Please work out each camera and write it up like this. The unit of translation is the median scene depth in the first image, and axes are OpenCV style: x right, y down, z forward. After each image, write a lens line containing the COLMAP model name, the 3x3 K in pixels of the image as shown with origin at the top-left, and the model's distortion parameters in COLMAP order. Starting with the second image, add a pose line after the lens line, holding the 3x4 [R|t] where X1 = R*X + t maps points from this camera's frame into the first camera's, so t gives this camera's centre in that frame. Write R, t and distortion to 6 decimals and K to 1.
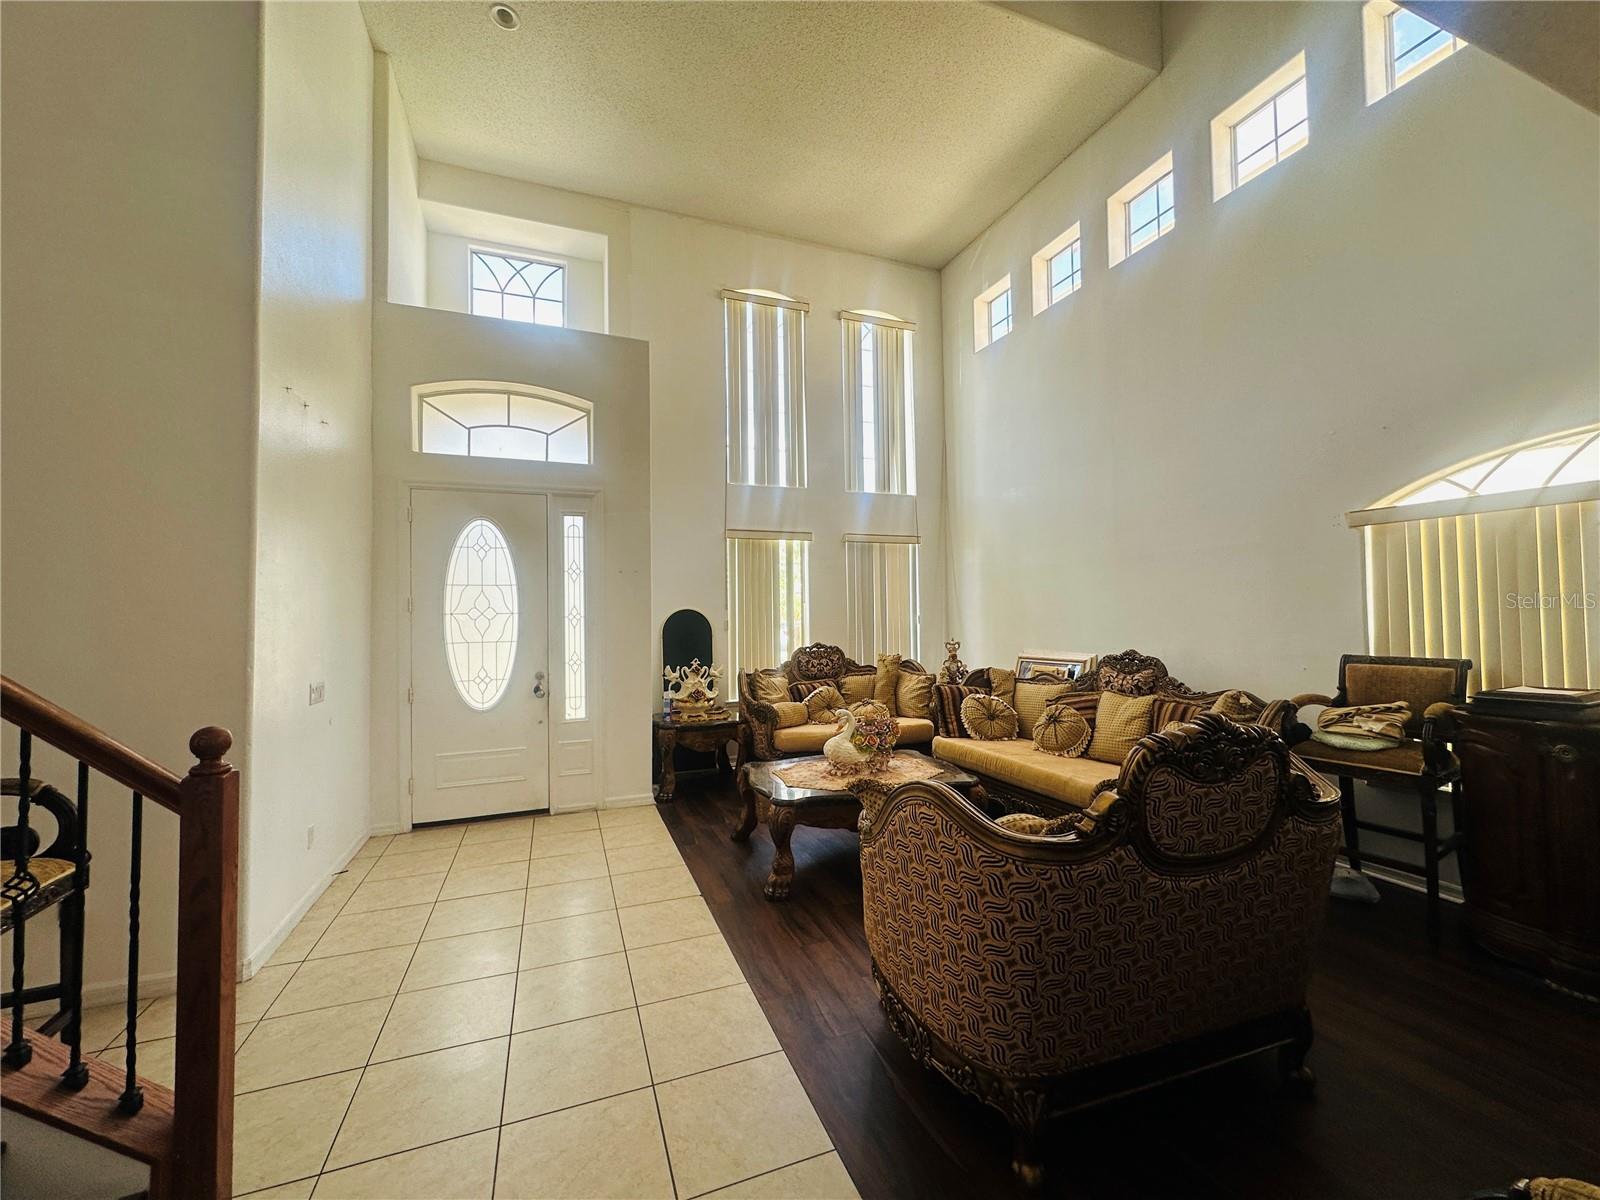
lens RADIAL K [[643.9, 0, 800.8], [0, 643.9, 600.2], [0, 0, 1]] dist [0.000498, 0.000194]
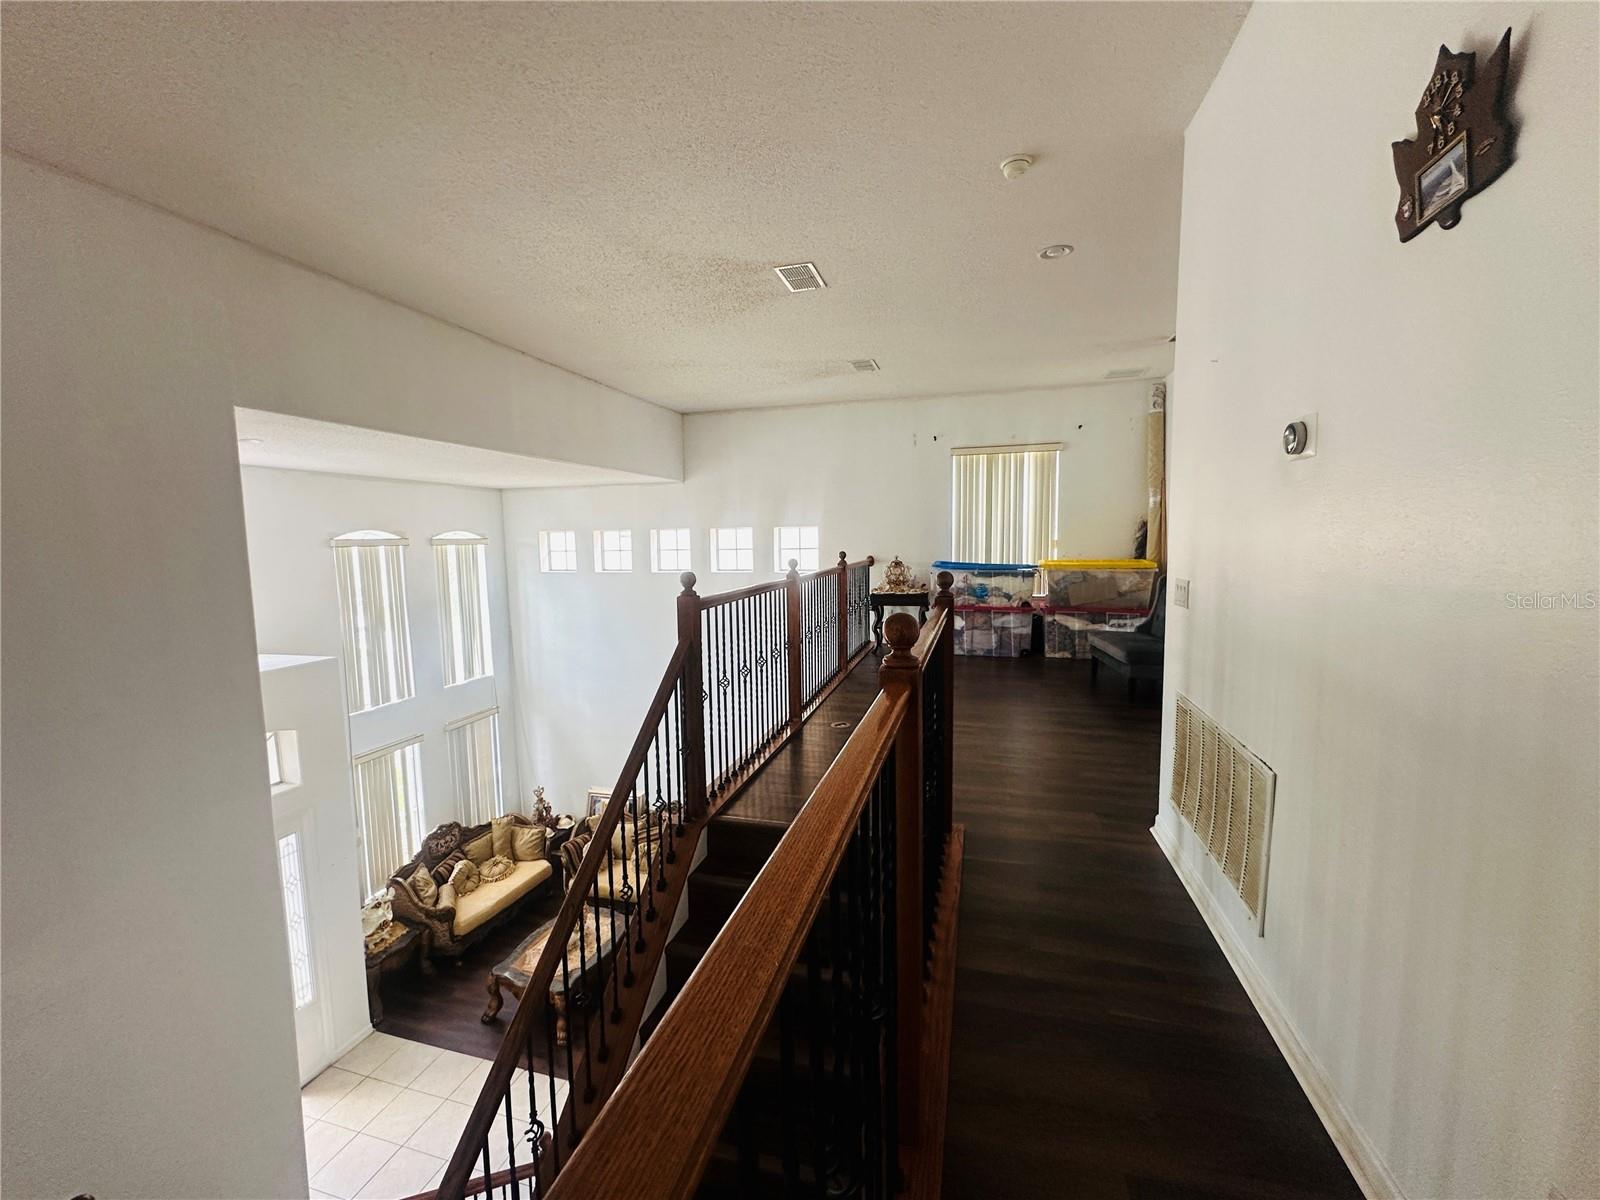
lens RADIAL K [[643.9, 0, 800.3], [0, 643.9, 604.4], [0, 0, 1]] dist [0.000498, 0.000194]
pose [[0.599523, -0.081675, 0.796180, -0.513614], [-0.014221, 0.993535, 0.112629, -0.508726], [-0.800231, -0.078846, 0.594485, -0.257710]]
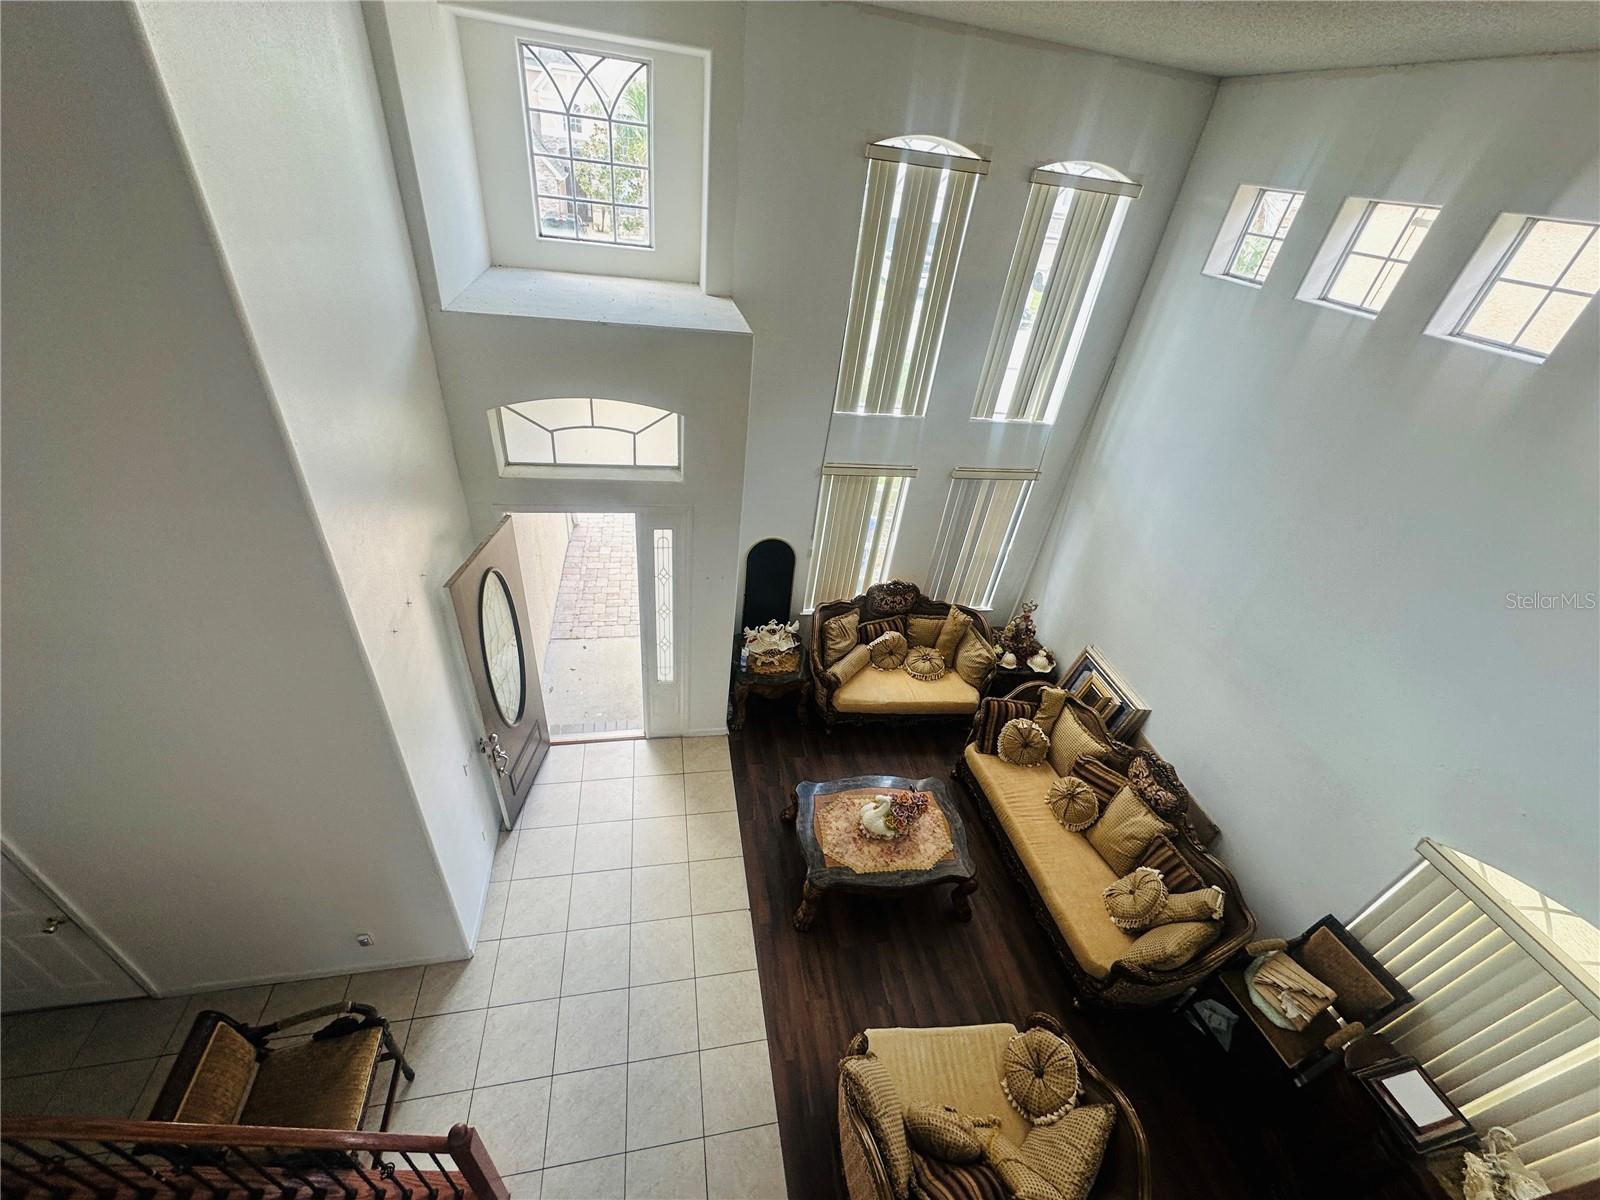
lens RADIAL K [[643.9, 0, 801.7], [0, 643.9, 600.1], [0, 0, 1]] dist [0.000498, 0.000194]
pose [[0.976872, 0.203620, -0.065266, -0.047030], [-0.124942, 0.791270, 0.598566, -0.501847], [0.173523, -0.576568, 0.798410, 0.148989]]
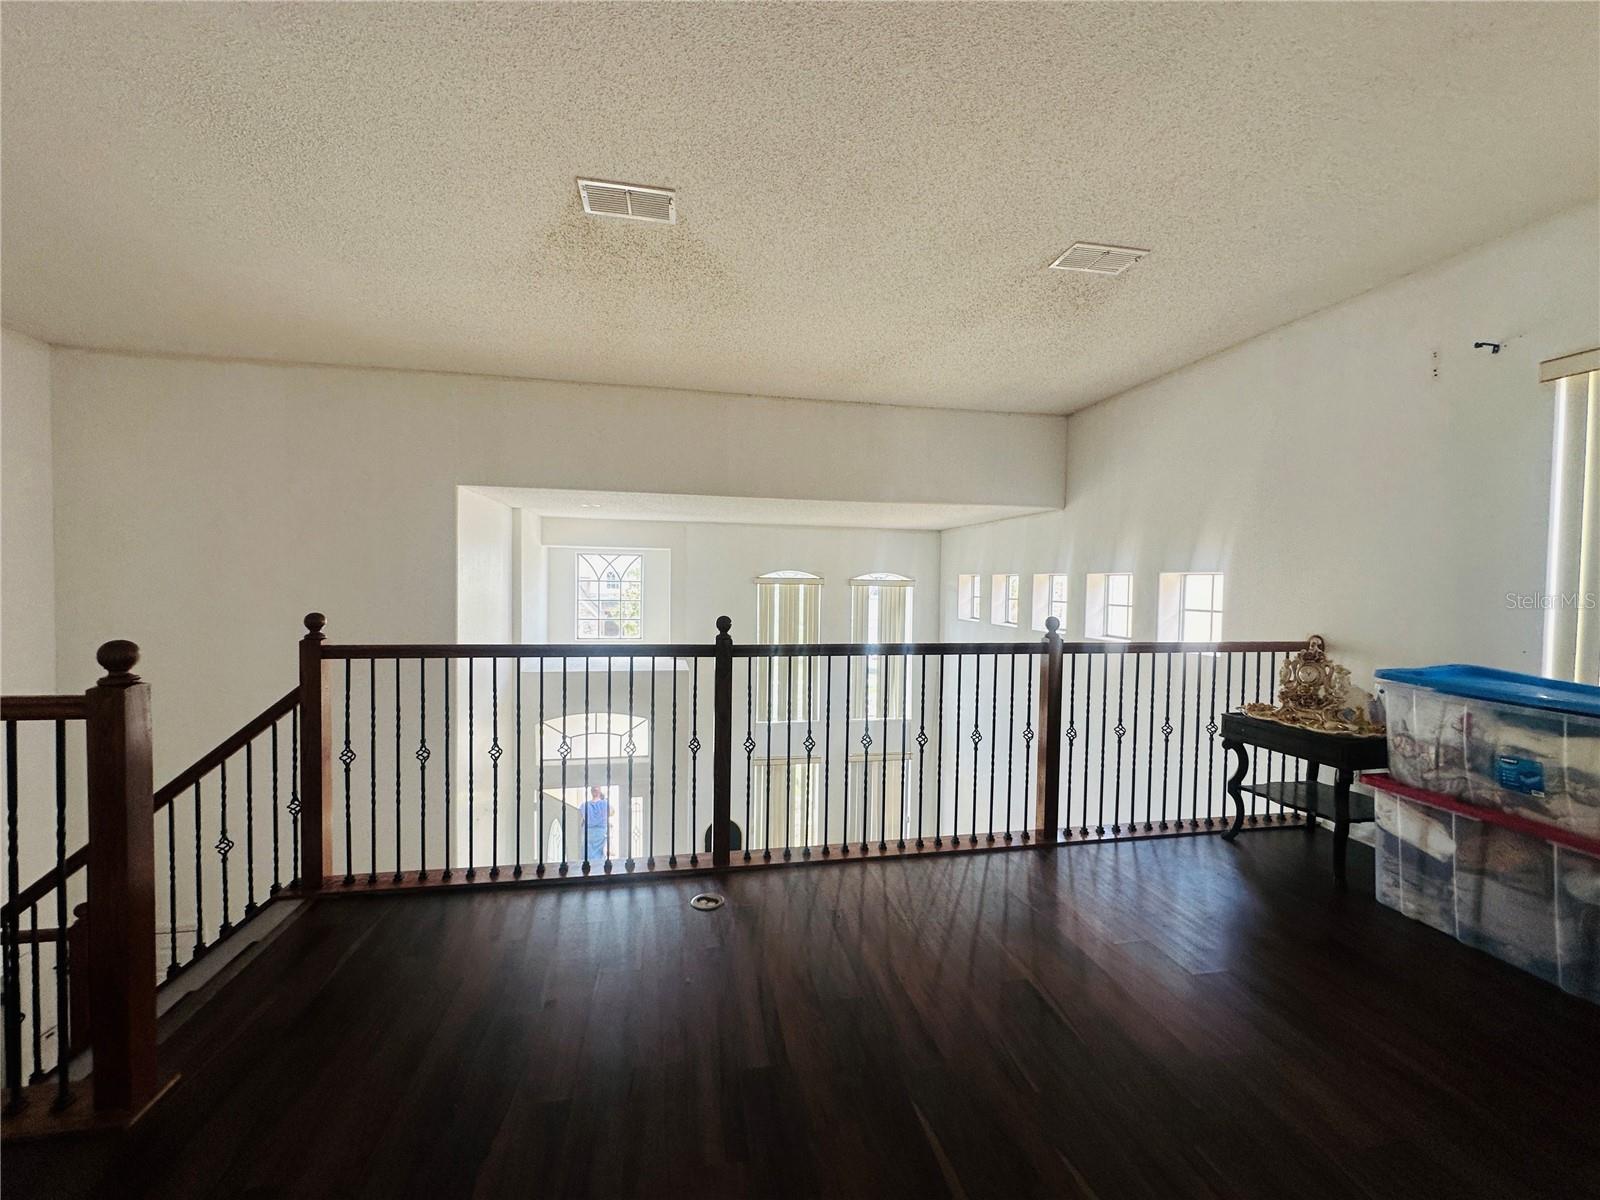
lens RADIAL K [[643.9, 0, 802.7], [0, 643.9, 602.5], [0, 0, 1]] dist [0.000498, 0.000194]
pose [[0.984031, 0.035324, -0.174457, 0.203525], [-0.024399, 0.997627, 0.064379, -0.520446], [0.176317, -0.059094, 0.982558, -0.274318]]
